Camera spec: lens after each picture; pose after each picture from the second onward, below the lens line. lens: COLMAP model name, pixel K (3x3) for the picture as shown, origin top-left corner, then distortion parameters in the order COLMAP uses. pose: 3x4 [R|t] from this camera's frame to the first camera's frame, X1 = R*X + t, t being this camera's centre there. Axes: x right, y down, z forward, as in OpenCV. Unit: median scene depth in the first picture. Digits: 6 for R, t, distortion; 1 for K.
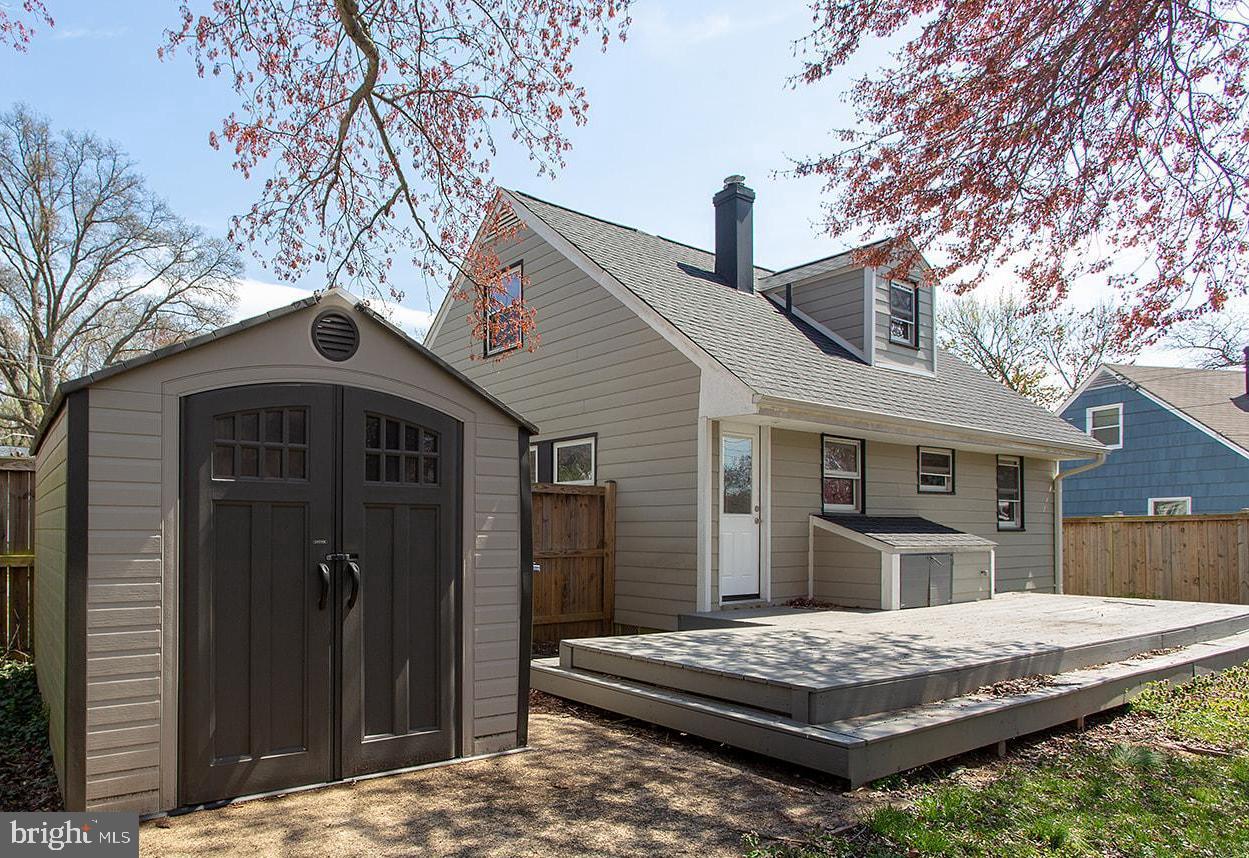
lens RADIAL K [[769.8, 0, 444.3], [0, 769.8, 525.2], [0, 0, 1]] dist [-0.000382, 0.004210]
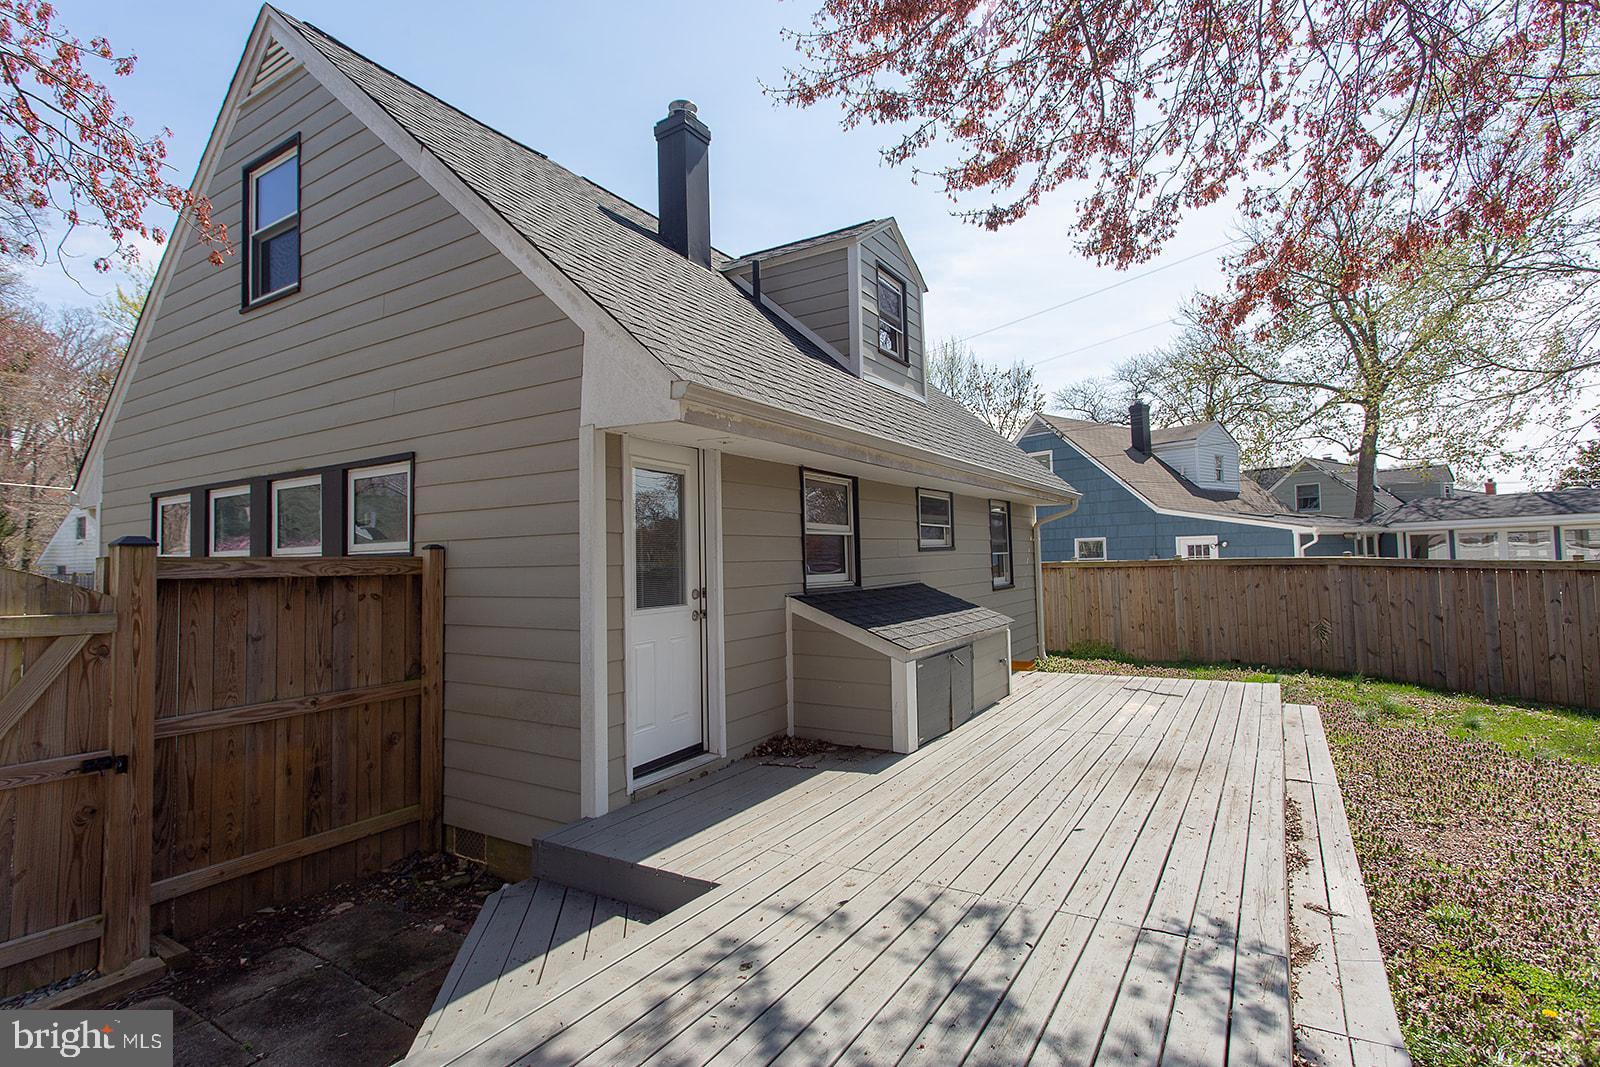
lens RADIAL K [[759.7, 0, 793.9], [0, 759.7, 528.0], [0, 0, 1]] dist [0.000752, 0.001769]
pose [[0.904114, -0.005231, 0.427260, 0.203266], [0.021605, 0.999206, -0.033486, -0.044365], [-0.426745, 0.039506, 0.903509, 0.409682]]
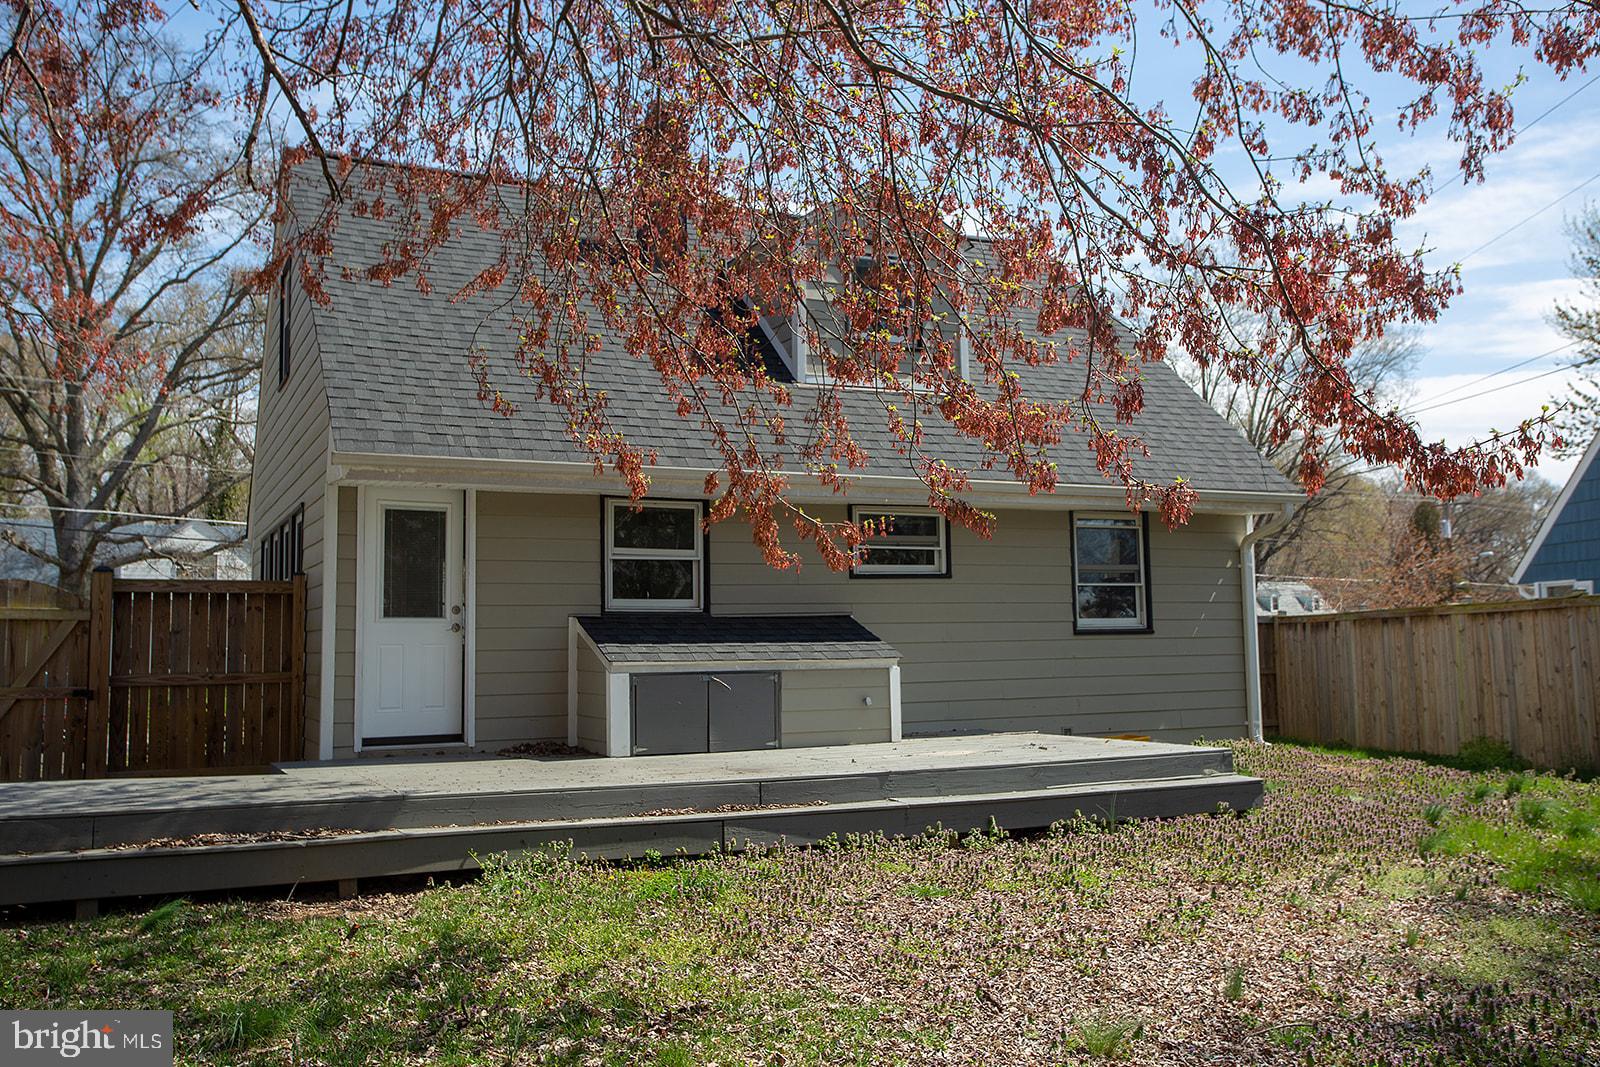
lens RADIAL K [[1423.4, 0, 800.0], [0, 1423.4, 533.5], [0, 0, 1]] dist [0.004903, 0.017550]
pose [[0.990871, -0.026325, -0.132220, 0.780301], [0.016854, 0.997244, -0.072247, 0.006916], [0.133757, 0.069359, 0.988584, -0.195280]]
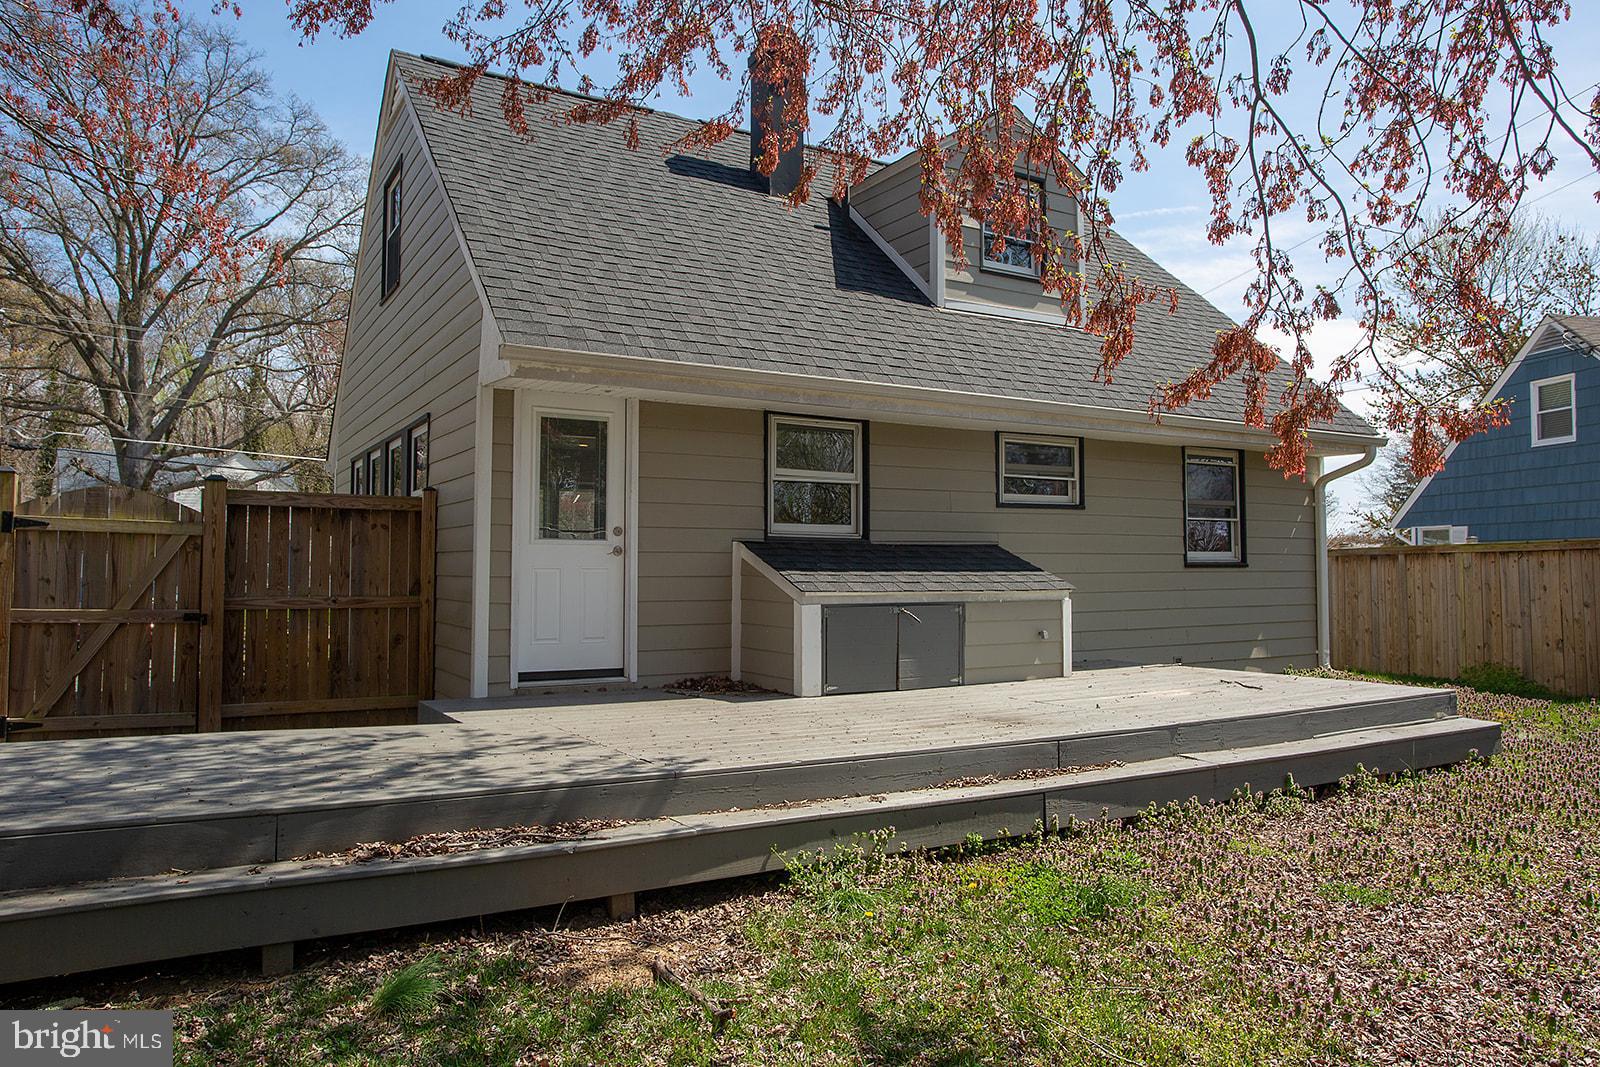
lens RADIAL K [[1095.8, 0, 798.1], [0, 1095.8, 527.2], [0, 0, 1]] dist [-0.052390, 0.035235]
pose [[0.999049, -0.002764, -0.043503, 0.524461], [0.001424, 0.999525, -0.030782, 0.002588], [0.043568, 0.030691, 0.998579, 0.108889]]
